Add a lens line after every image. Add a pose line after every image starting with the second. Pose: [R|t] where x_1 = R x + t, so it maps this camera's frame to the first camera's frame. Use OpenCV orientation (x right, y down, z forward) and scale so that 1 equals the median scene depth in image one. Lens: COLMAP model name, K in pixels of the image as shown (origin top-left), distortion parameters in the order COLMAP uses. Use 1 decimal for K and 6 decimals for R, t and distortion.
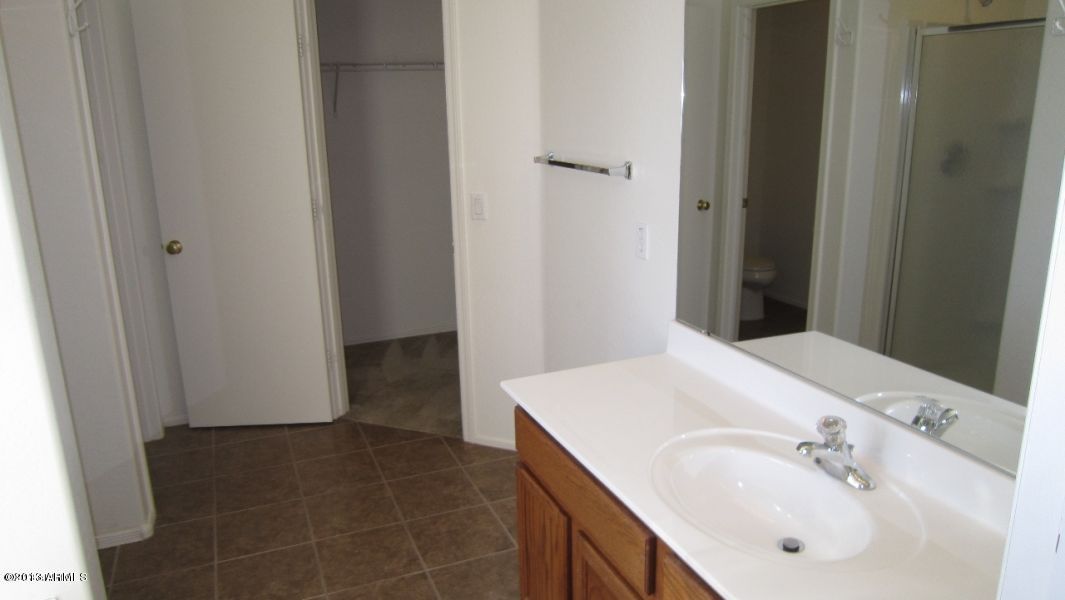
lens RADIAL K [[758.4, 0, 532.3], [0, 758.4, 302.9], [0, 0, 1]] dist [-0.060149, 0.018177]
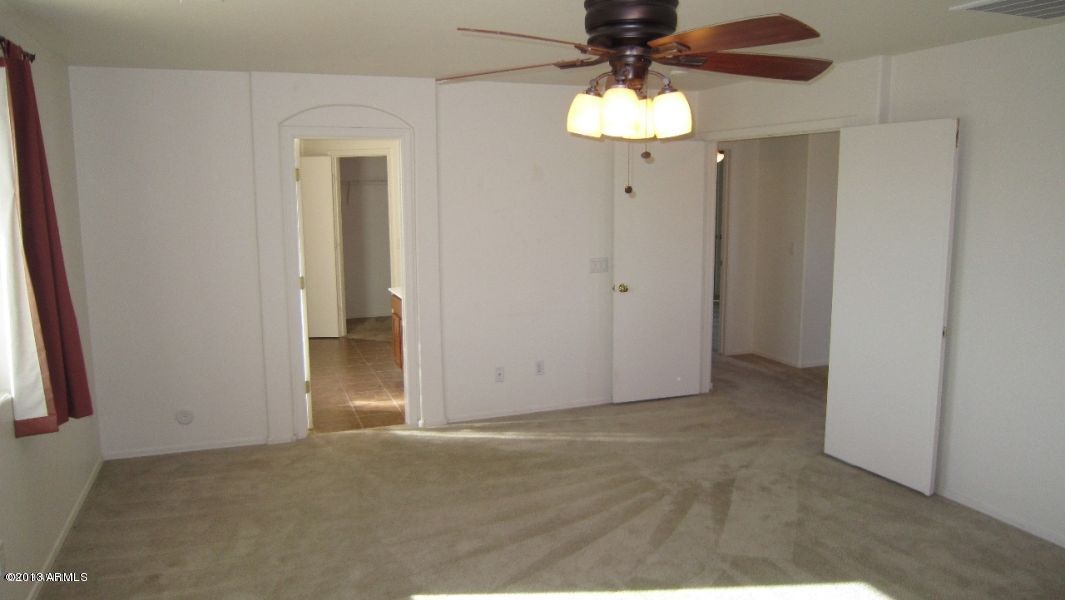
lens RADIAL K [[758.4, 0, 533.5], [0, 758.4, 299.3], [0, 0, 1]] dist [-0.060149, 0.018177]
pose [[0.999677, 0.021970, -0.012812, 0.342123], [-0.023081, 0.995283, -0.094233, 0.236893], [0.010681, 0.094498, 0.995468, -1.249527]]
